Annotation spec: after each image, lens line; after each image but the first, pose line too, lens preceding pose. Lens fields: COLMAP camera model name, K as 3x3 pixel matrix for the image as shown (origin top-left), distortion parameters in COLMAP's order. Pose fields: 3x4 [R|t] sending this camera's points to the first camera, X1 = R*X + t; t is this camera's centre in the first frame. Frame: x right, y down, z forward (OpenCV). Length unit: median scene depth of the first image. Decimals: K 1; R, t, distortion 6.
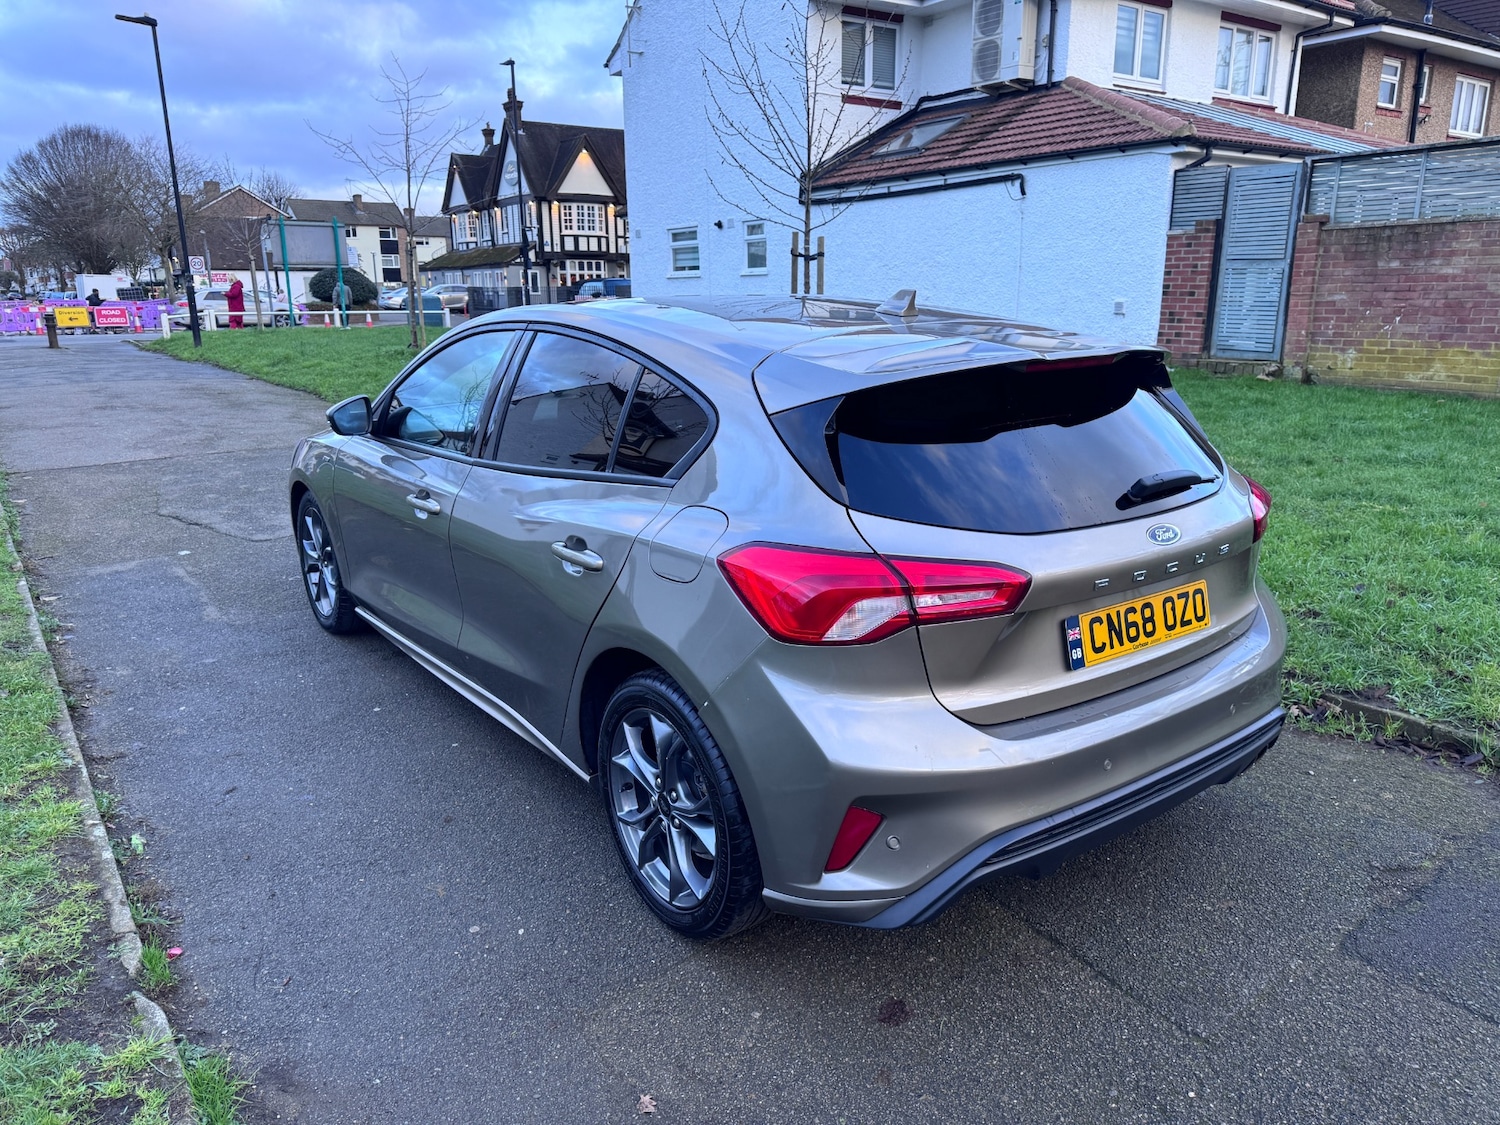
lens RADIAL K [[1061.4, 0, 740.8], [0, 1061.4, 578.4], [0, 0, 1]] dist [0.031809, -0.040027]
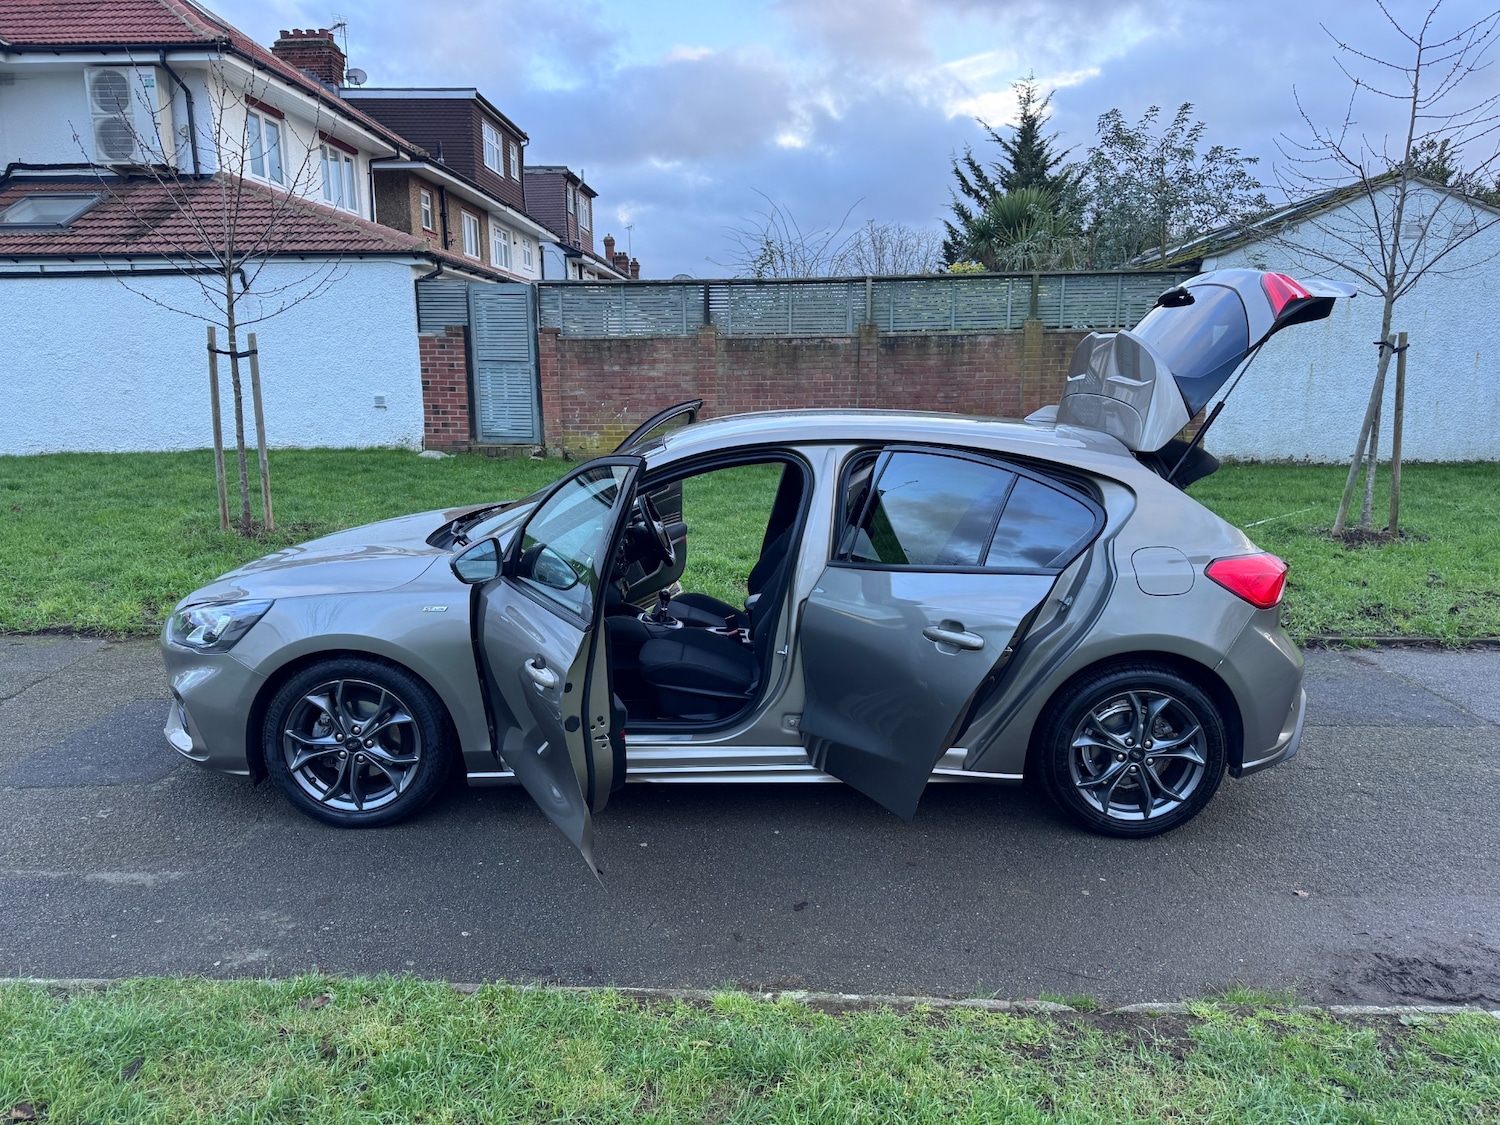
lens RADIAL K [[1061.4, 0, 755.5], [0, 1061.4, 561.9], [0, 0, 1]] dist [0.031809, -0.040027]
pose [[0.598006, -0.132747, 0.790422, -0.364602], [0.203759, 0.978967, 0.010256, -0.041348], [-0.775159, 0.154922, 0.612476, 0.109240]]
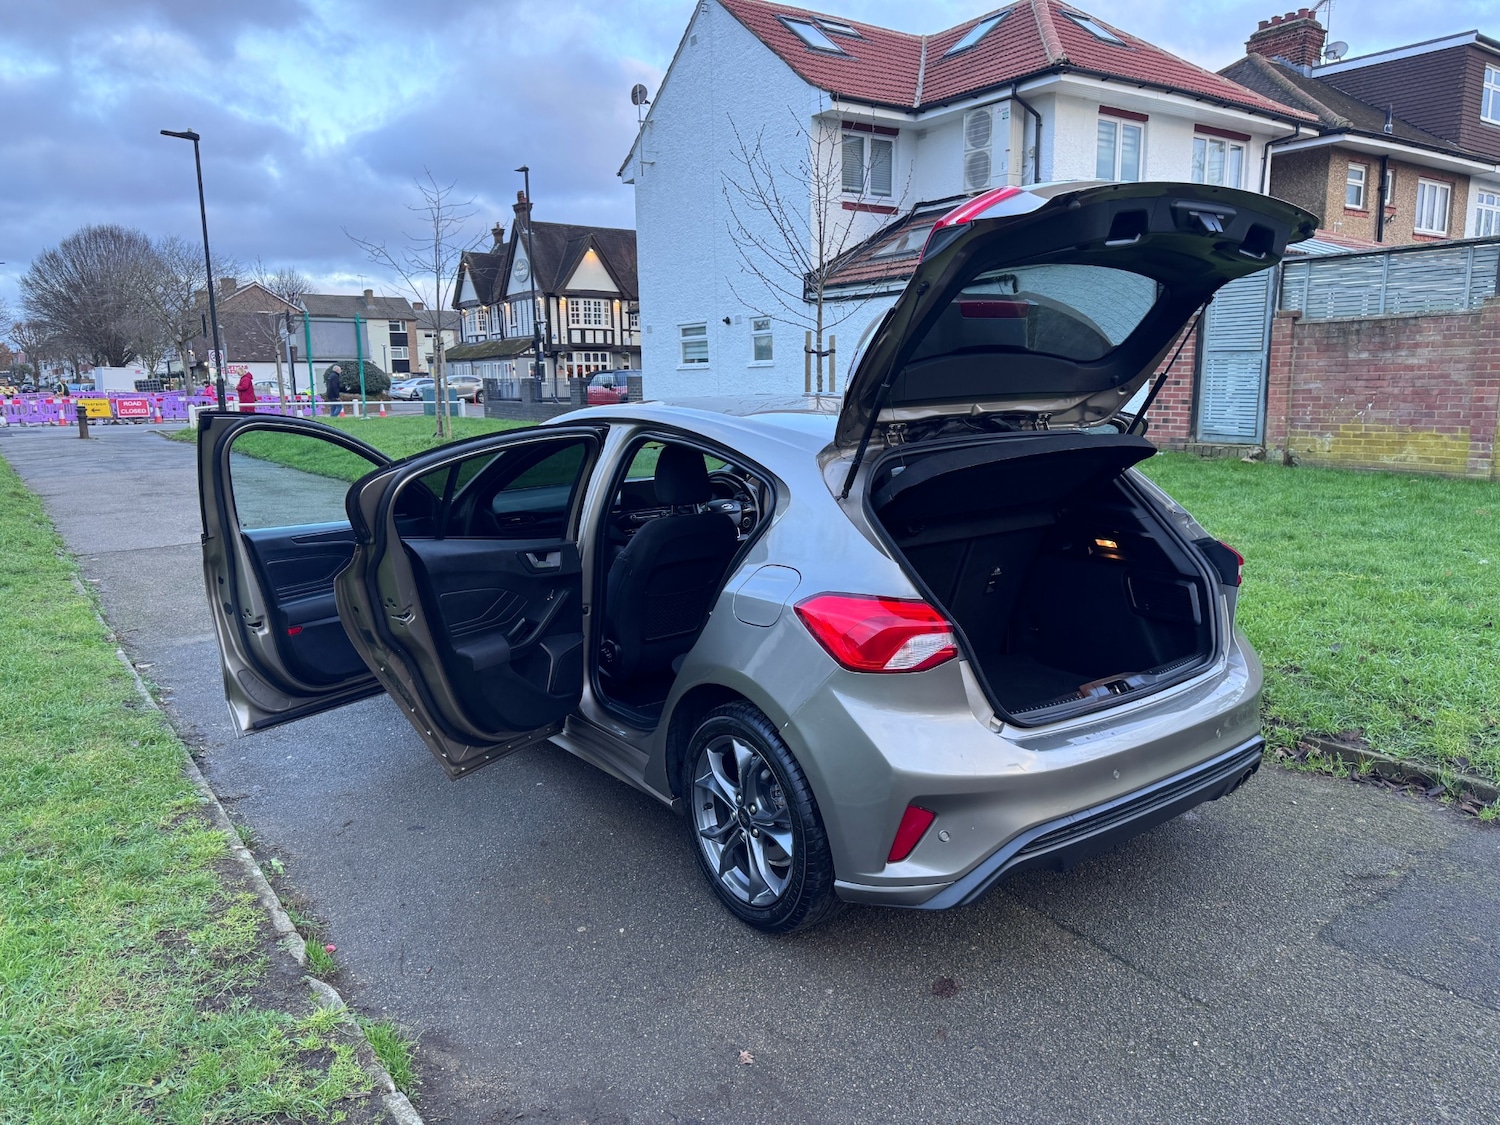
lens RADIAL K [[1061.4, 0, 747.2], [0, 1061.4, 563.7], [0, 0, 1]] dist [0.031809, -0.040027]
pose [[0.999957, -0.006311, 0.006753, -0.017786], [0.006905, 0.995755, -0.091785, 0.009231], [-0.006145, 0.091828, 0.995756, -0.049401]]
